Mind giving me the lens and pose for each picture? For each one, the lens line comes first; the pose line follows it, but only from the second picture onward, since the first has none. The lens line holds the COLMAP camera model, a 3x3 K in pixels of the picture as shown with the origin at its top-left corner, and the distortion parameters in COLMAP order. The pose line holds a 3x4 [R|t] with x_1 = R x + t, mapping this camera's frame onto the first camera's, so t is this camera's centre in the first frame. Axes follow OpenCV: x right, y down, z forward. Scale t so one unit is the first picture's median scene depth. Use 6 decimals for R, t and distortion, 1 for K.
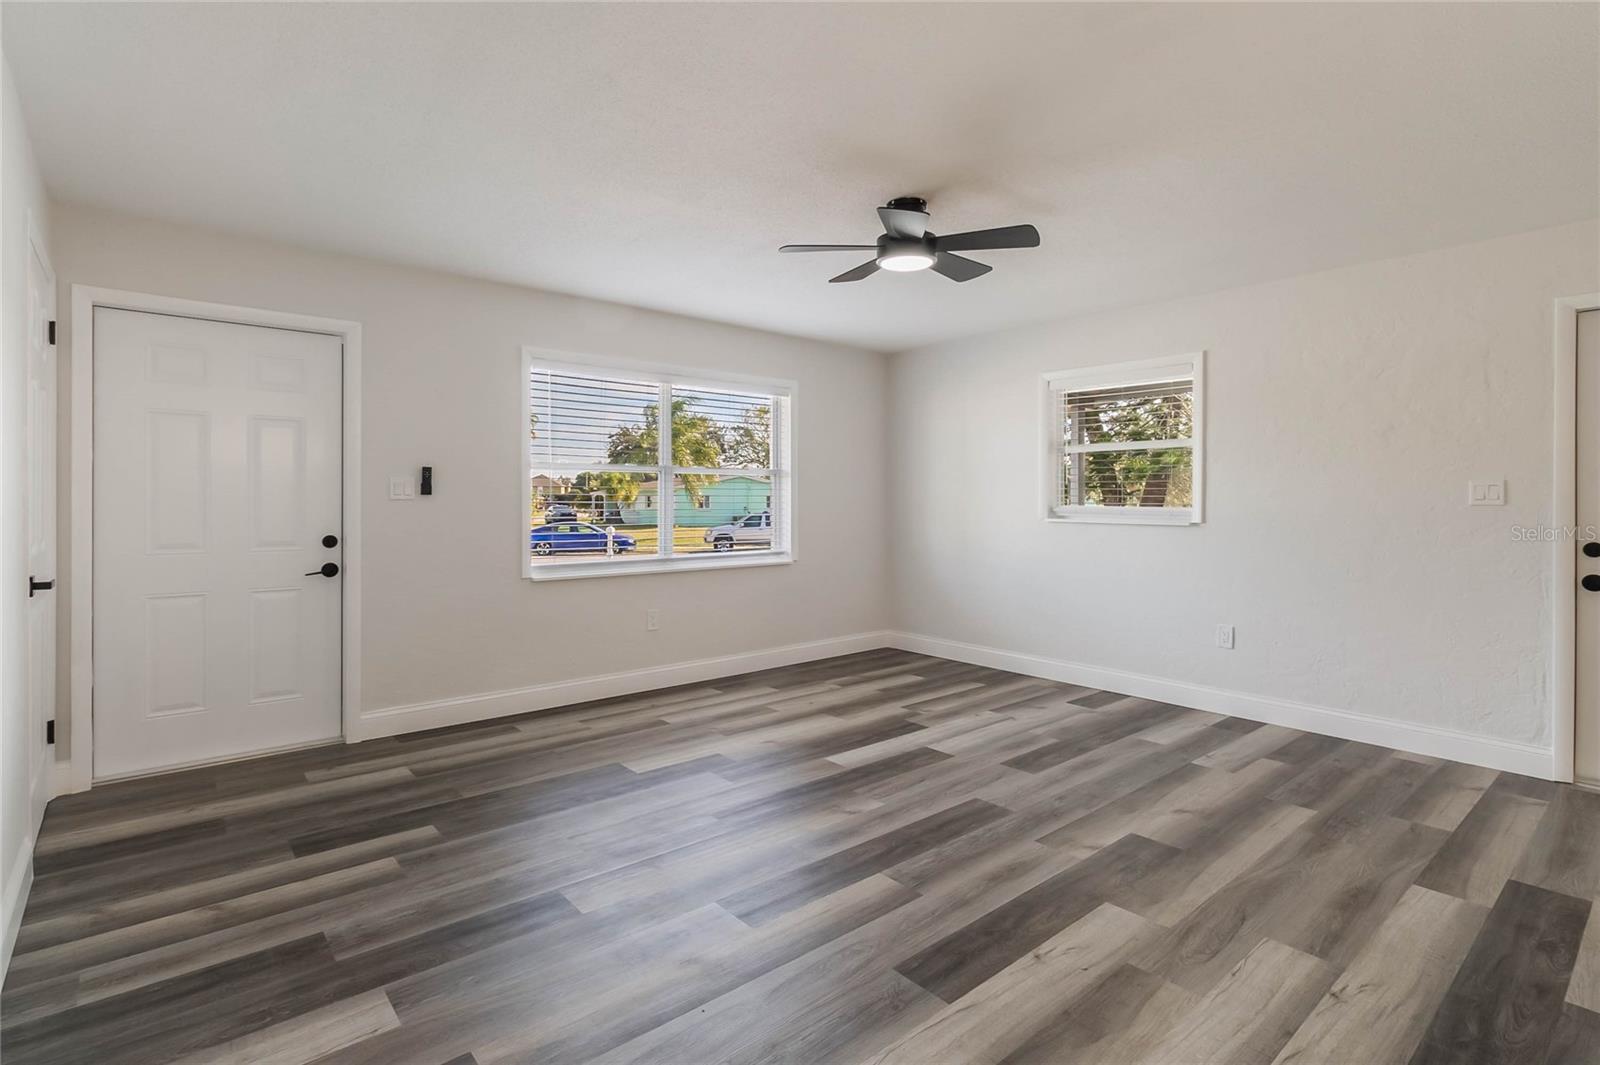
lens RADIAL K [[780.1, 0, 807.0], [0, 780.1, 497.7], [0, 0, 1]] dist [0.016744, -0.000358]
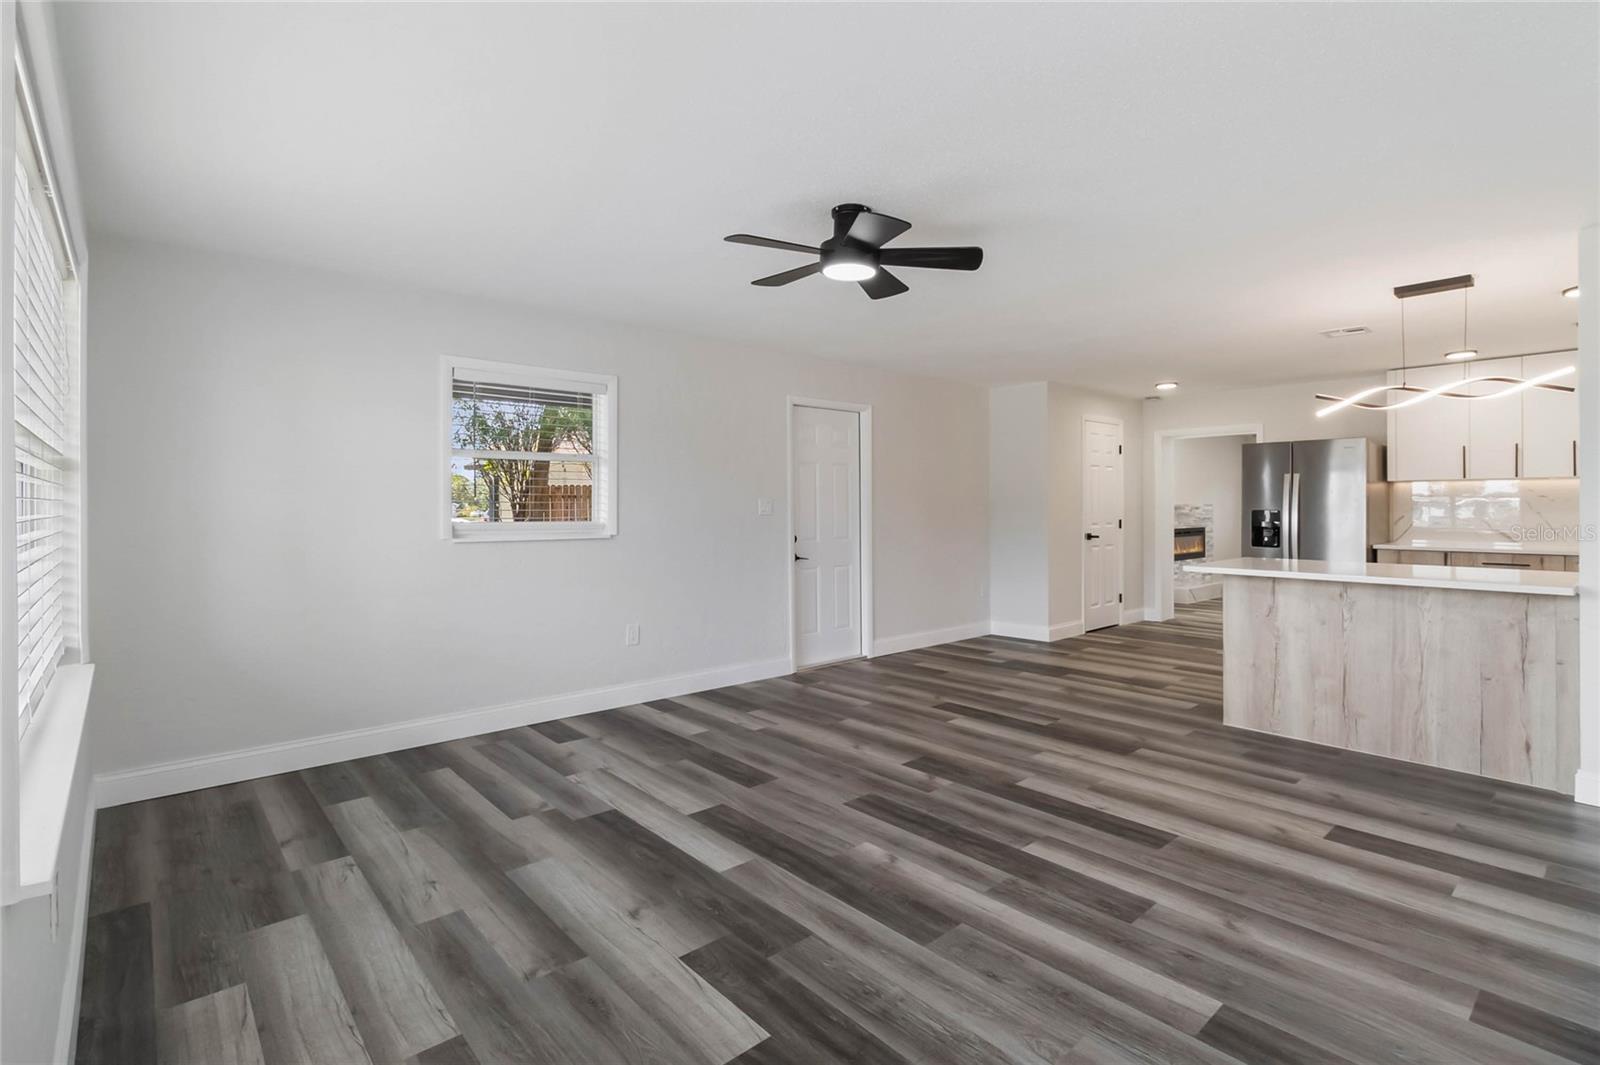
lens RADIAL K [[765.7, 0, 799.5], [0, 765.7, 496.6], [0, 0, 1]] dist [0.001754, -0.000452]
pose [[-0.004360, 0.003123, 0.999986, -0.818981], [0.003923, 0.999987, -0.003106, -0.033271], [-0.999983, 0.003909, -0.004372, 1.043410]]
